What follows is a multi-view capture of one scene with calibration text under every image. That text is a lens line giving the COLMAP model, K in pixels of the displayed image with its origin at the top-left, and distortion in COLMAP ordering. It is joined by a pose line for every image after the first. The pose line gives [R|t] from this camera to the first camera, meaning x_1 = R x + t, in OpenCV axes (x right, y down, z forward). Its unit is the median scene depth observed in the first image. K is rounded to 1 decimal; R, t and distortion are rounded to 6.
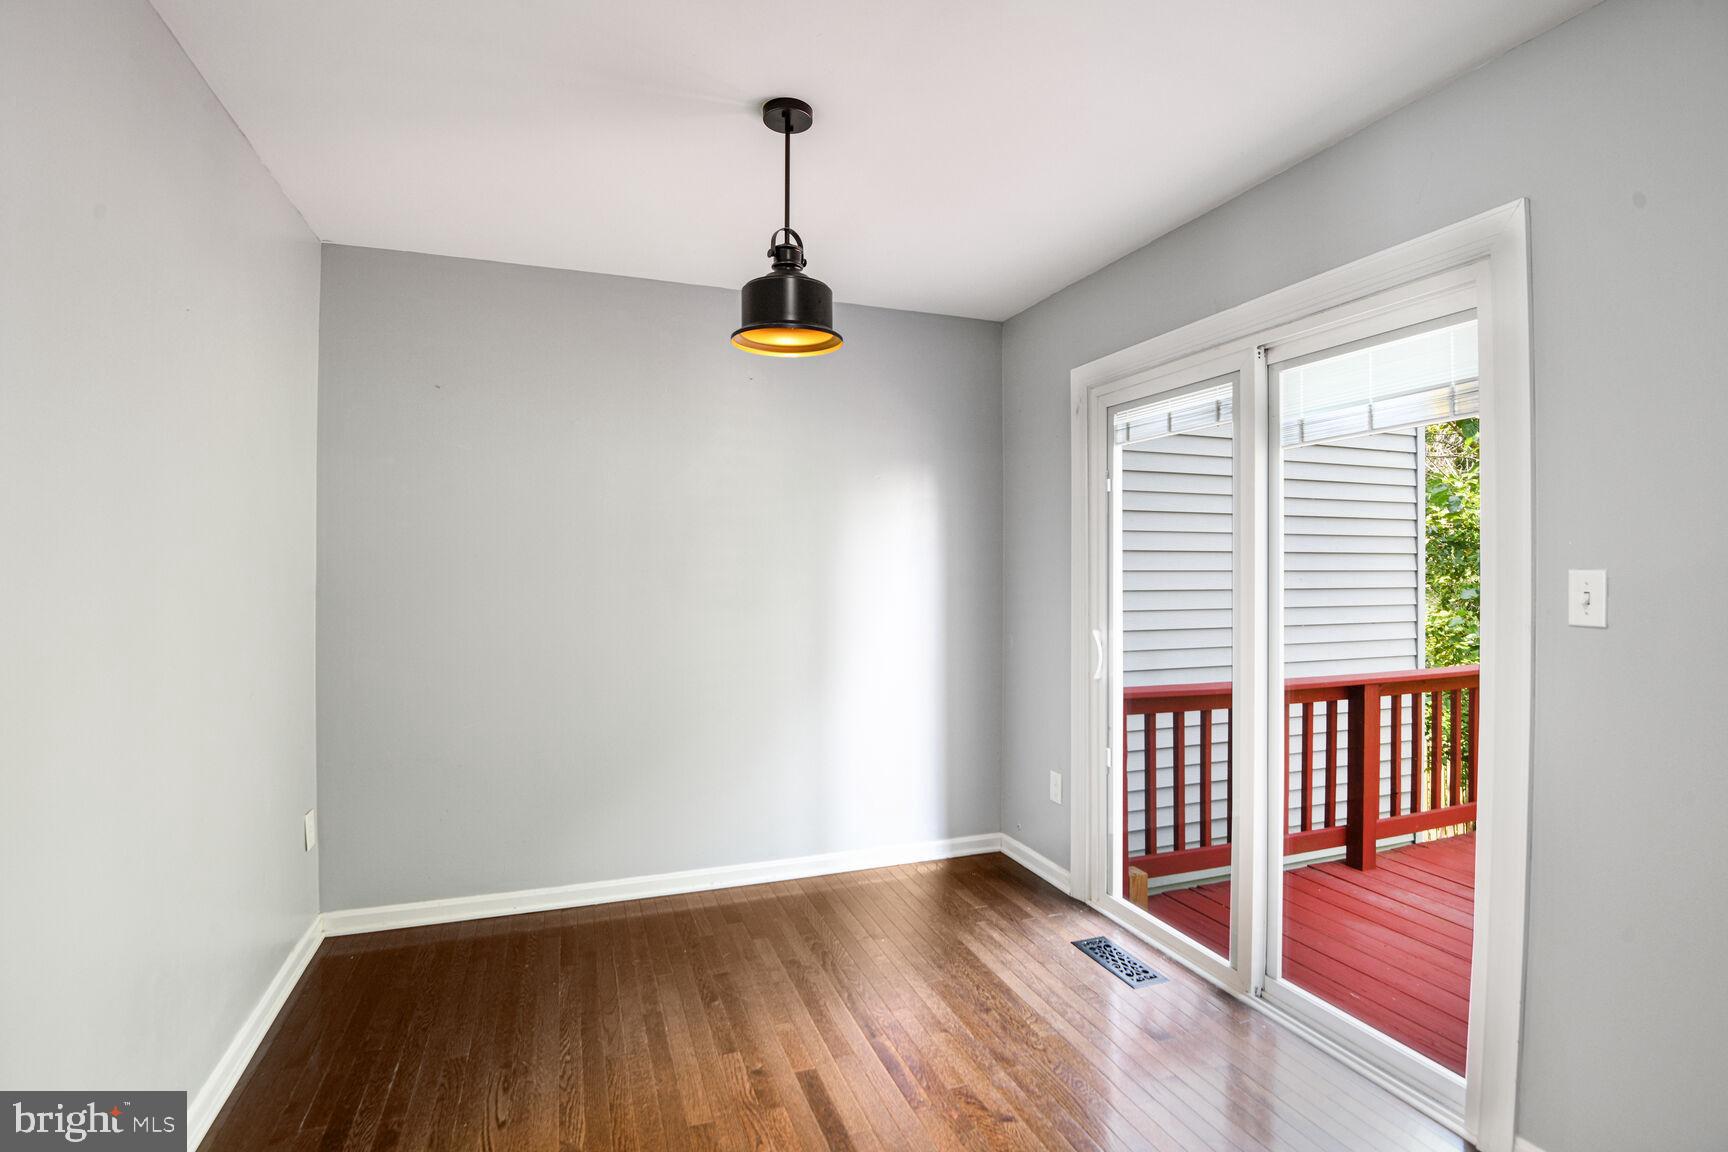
lens RADIAL K [[829.2, 0, 867.6], [0, 829.2, 568.1], [0, 0, 1]] dist [-0.013629, -0.017865]
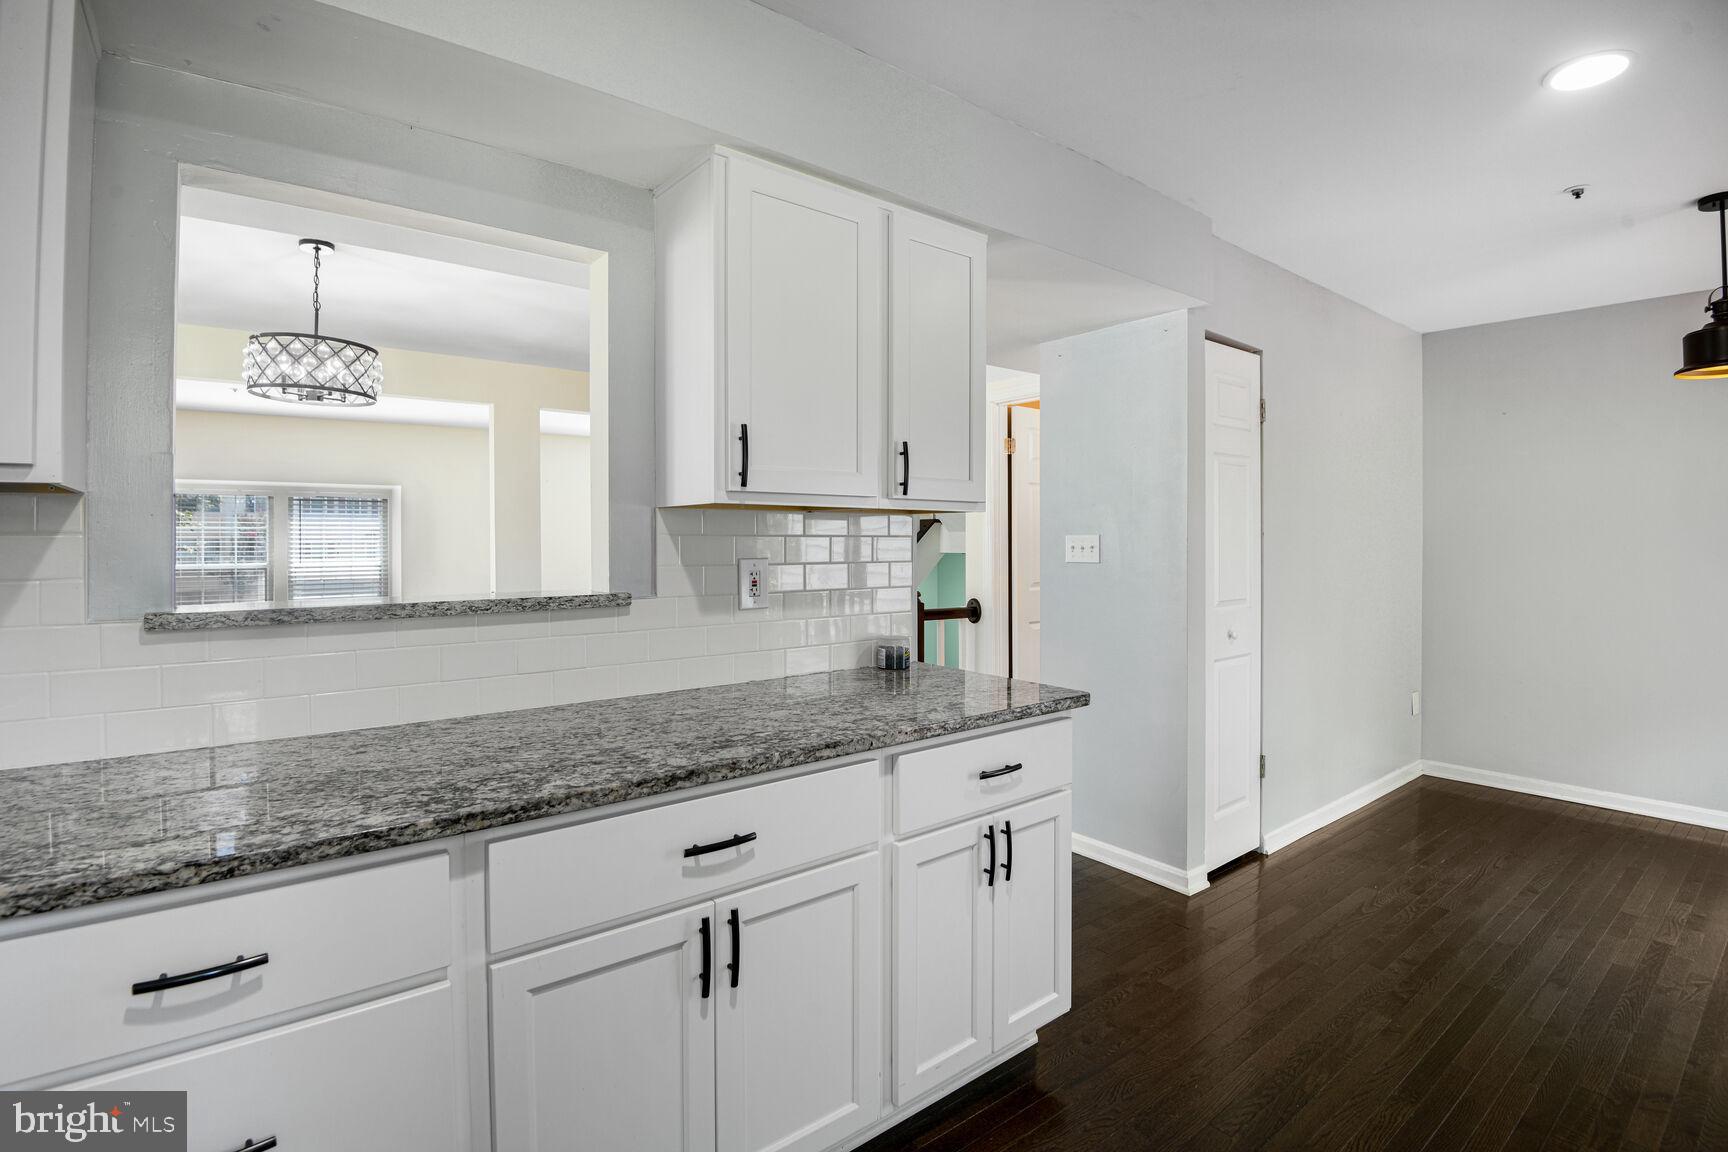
lens RADIAL K [[829.2, 0, 867.6], [0, 829.2, 568.1], [0, 0, 1]] dist [-0.013629, -0.017865]
pose [[0.316278, 0.023844, -0.948367, 0.598714], [0.000263, 0.999682, 0.025222, 0.013692], [0.948666, -0.008226, 0.316171, -0.635489]]
